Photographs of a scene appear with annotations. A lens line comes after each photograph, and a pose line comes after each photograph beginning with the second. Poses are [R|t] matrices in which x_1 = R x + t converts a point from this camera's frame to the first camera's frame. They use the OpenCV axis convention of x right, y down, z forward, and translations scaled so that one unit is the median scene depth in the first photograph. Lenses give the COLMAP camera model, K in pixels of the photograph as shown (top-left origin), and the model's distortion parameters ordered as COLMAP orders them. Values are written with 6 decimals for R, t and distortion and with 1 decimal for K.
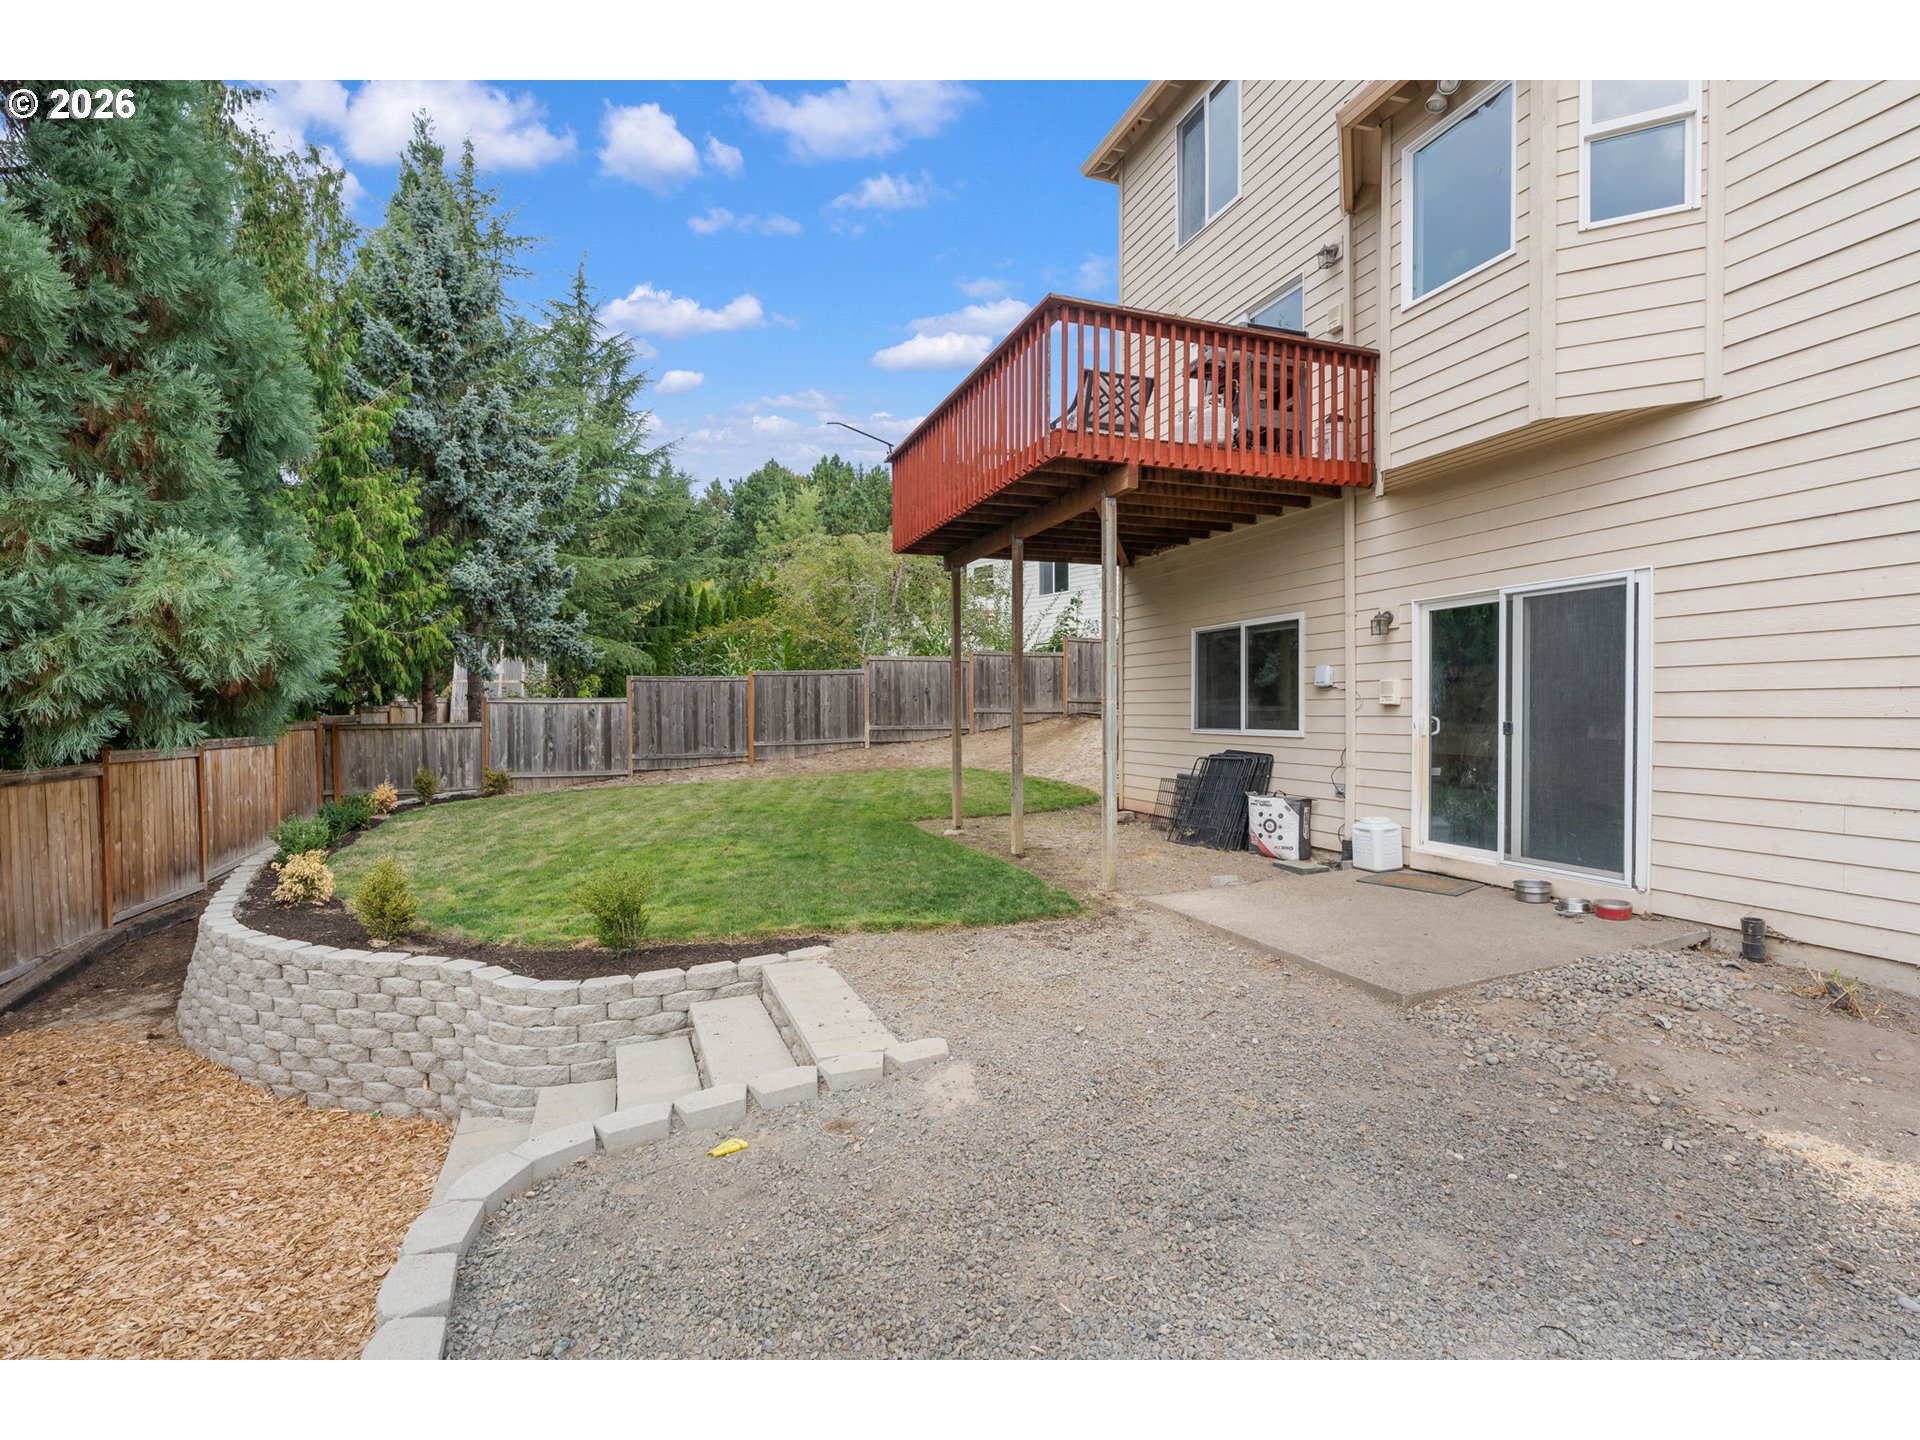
lens RADIAL K [[869.4, 0, 945.8], [0, 869.4, 718.0], [0, 0, 1]] dist [0.000656, 0.000425]
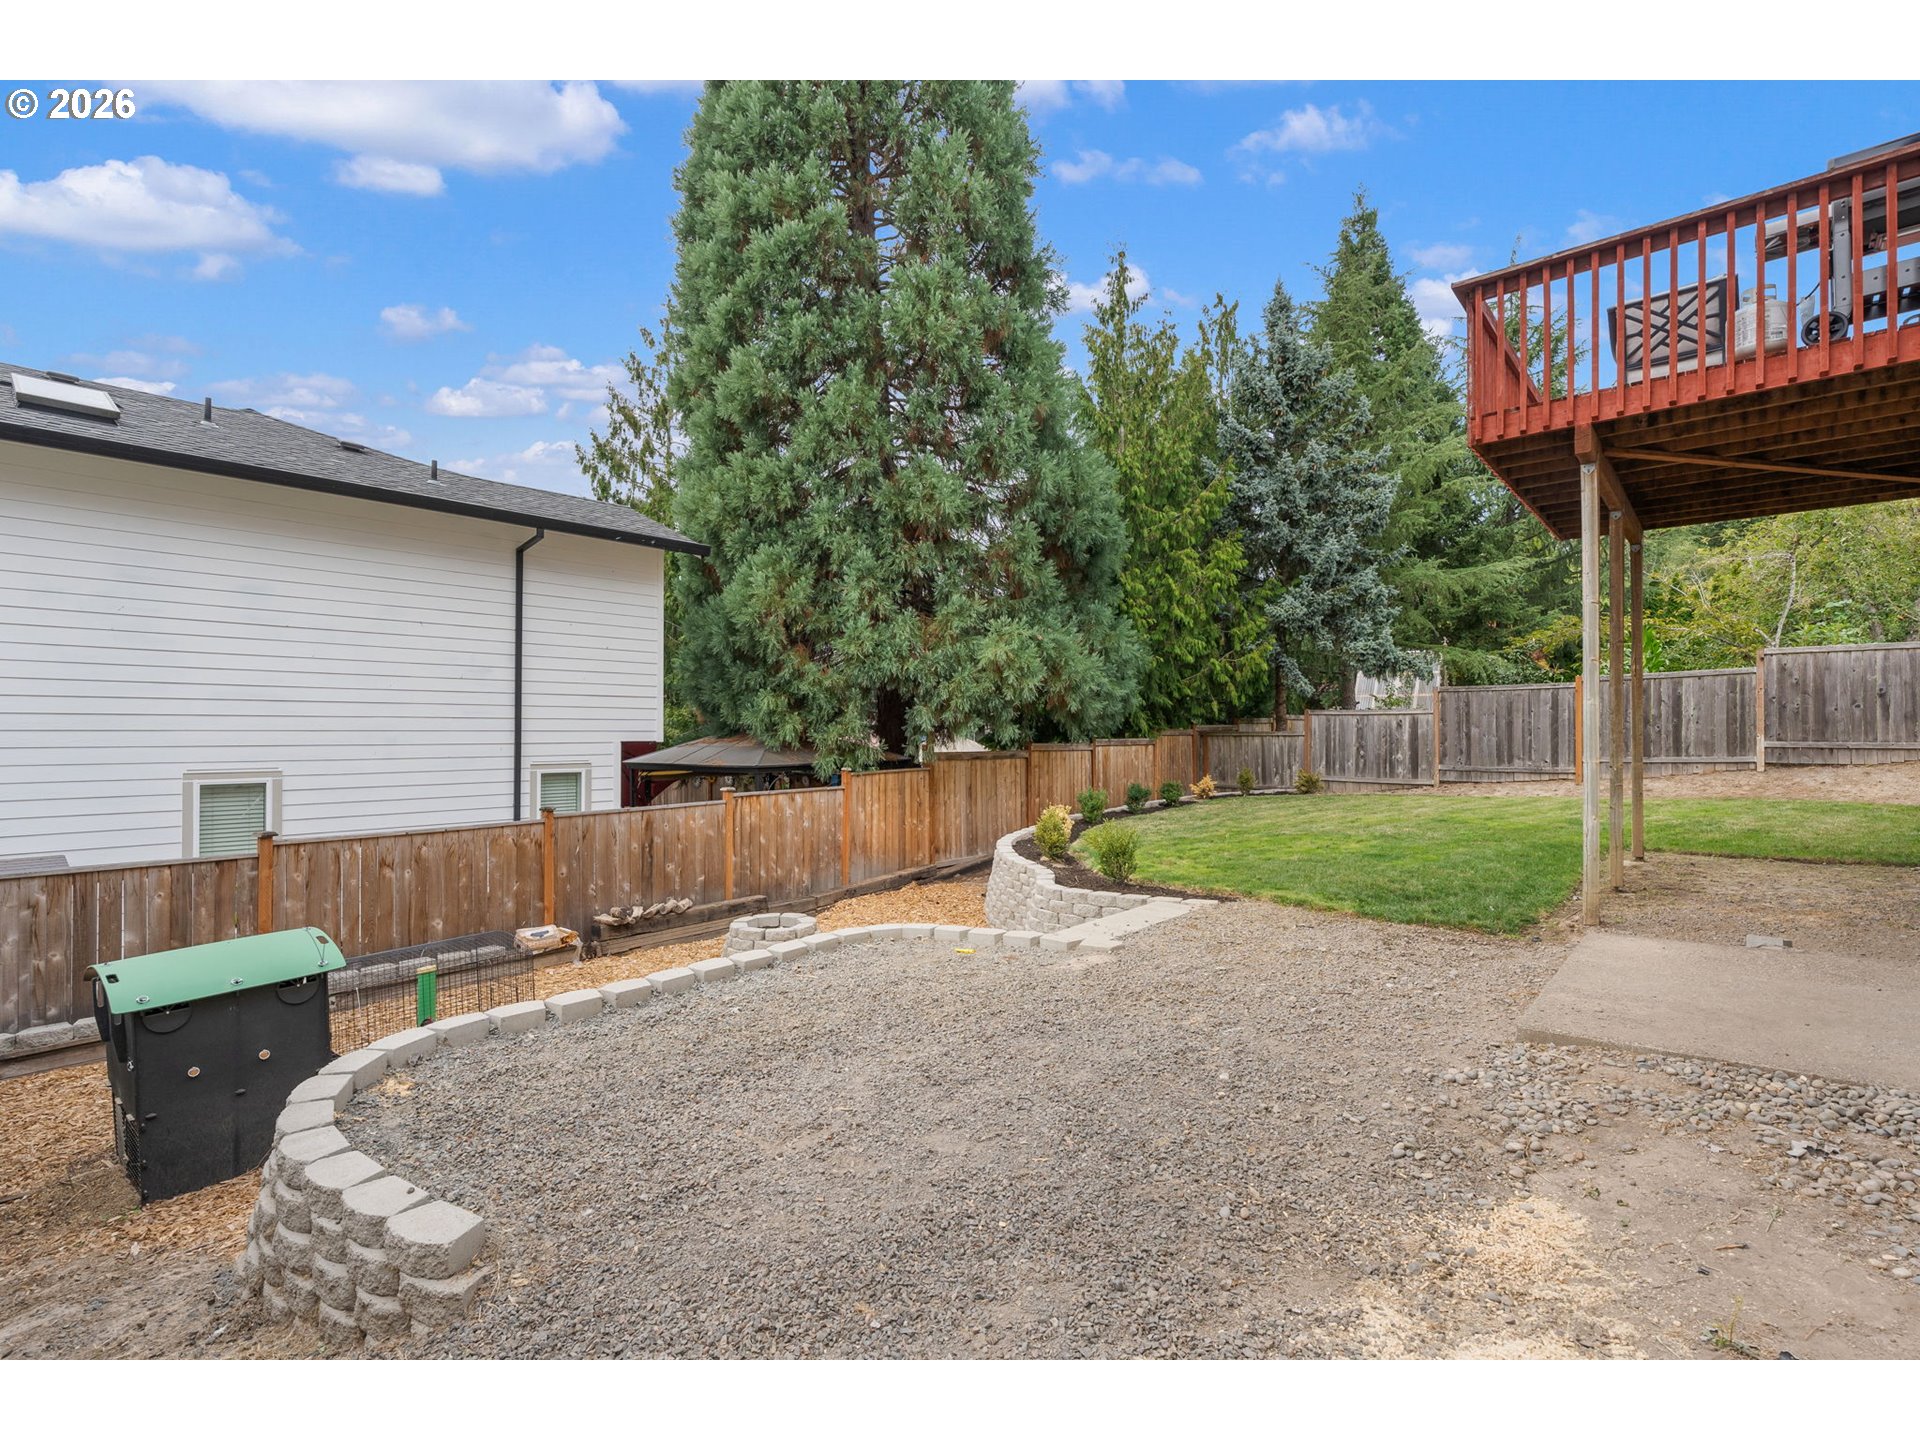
lens RADIAL K [[869.4, 0, 945.8], [0, 869.4, 718.0], [0, 0, 1]] dist [0.000656, 0.000425]
pose [[0.481498, -0.004549, -0.876435, 0.248008], [-0.010585, 0.999883, -0.011006, 0.004778], [0.876383, 0.014576, 0.481394, 0.014812]]
